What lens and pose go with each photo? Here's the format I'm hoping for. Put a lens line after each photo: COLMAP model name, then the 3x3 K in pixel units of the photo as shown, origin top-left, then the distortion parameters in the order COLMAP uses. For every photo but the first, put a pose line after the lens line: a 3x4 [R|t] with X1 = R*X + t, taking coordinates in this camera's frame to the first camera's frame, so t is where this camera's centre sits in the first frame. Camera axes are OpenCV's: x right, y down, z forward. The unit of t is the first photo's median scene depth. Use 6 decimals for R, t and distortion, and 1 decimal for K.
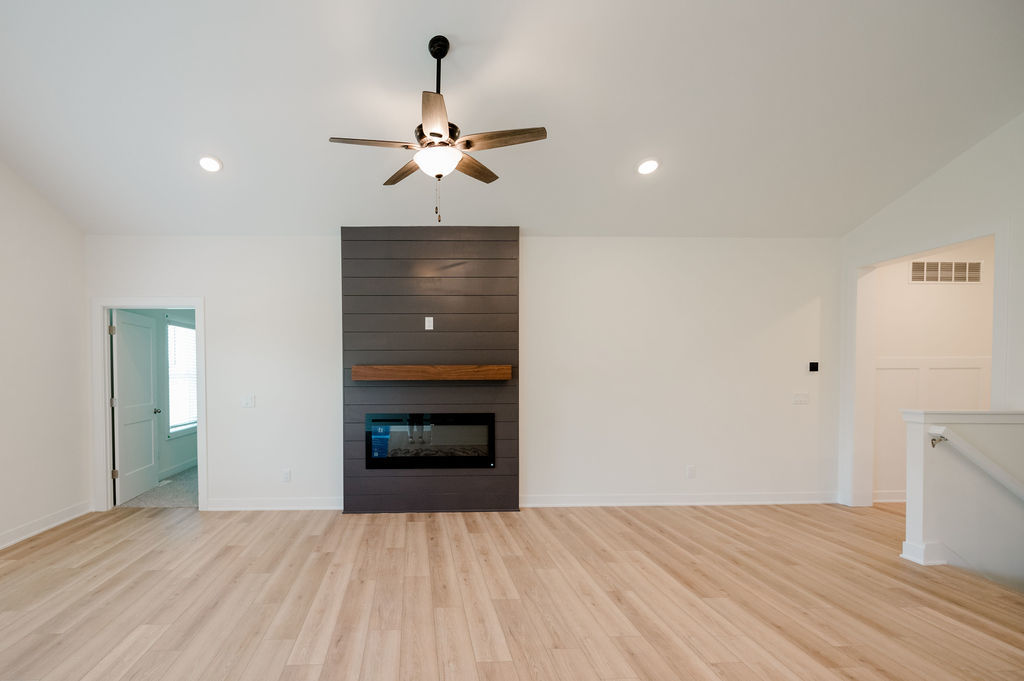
lens RADIAL K [[486.6, 0, 425.4], [0, 486.6, 384.9], [0, 0, 1]] dist [-0.004613, -0.001225]
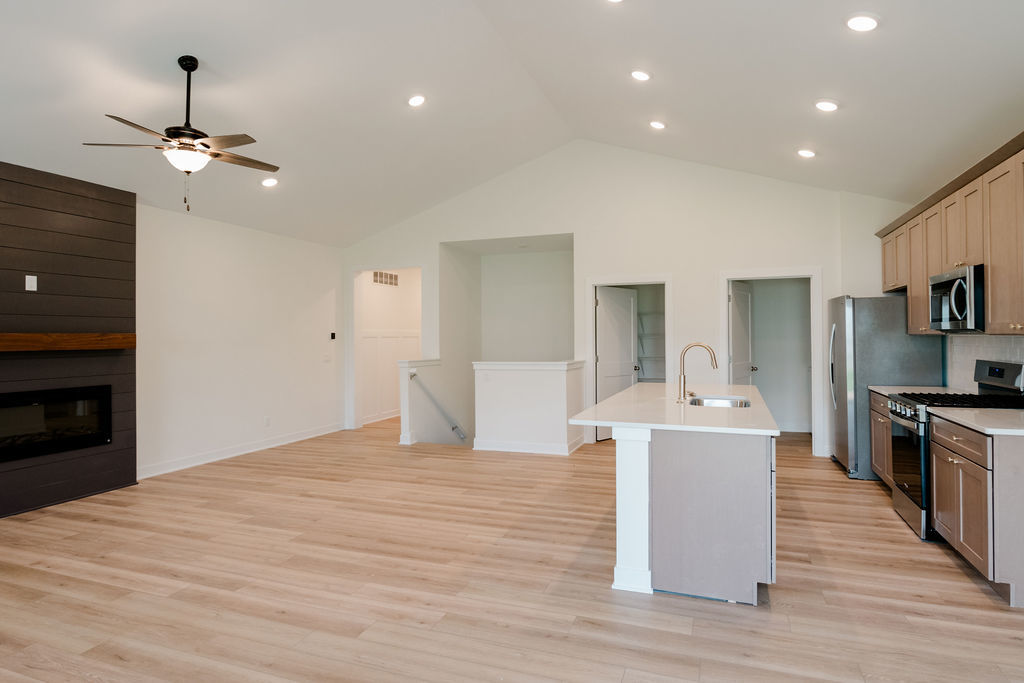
lens RADIAL K [[573.5, 0, 515.1], [0, 573.5, 331.7], [0, 0, 1]] dist [-0.003125, -0.002052]
pose [[0.374920, 0.009664, 0.927007, -0.610024], [0.029205, 0.999326, -0.022230, 0.003585], [-0.926597, 0.035408, 0.374385, -0.142288]]
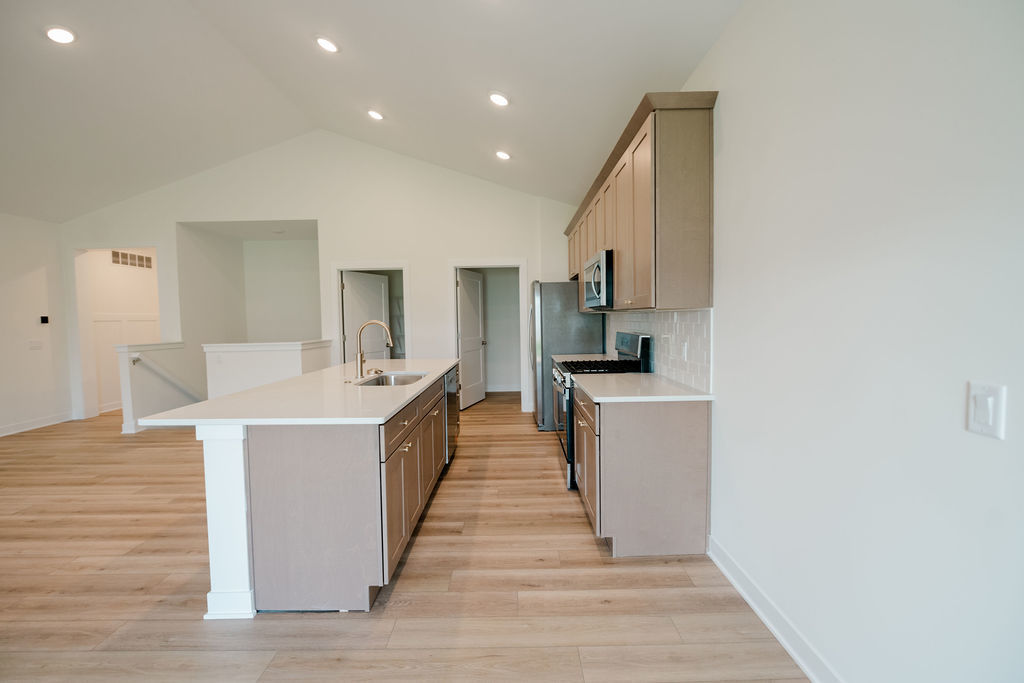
lens RADIAL K [[431.1, 0, 512.3], [0, 431.1, 338.5], [0, 0, 1]] dist [-0.001391, -0.000445]
pose [[0.033326, -0.044752, 0.998442, -0.331174], [0.042333, 0.998164, 0.043327, 0.017108], [-0.998548, 0.040823, 0.035159, -0.309687]]
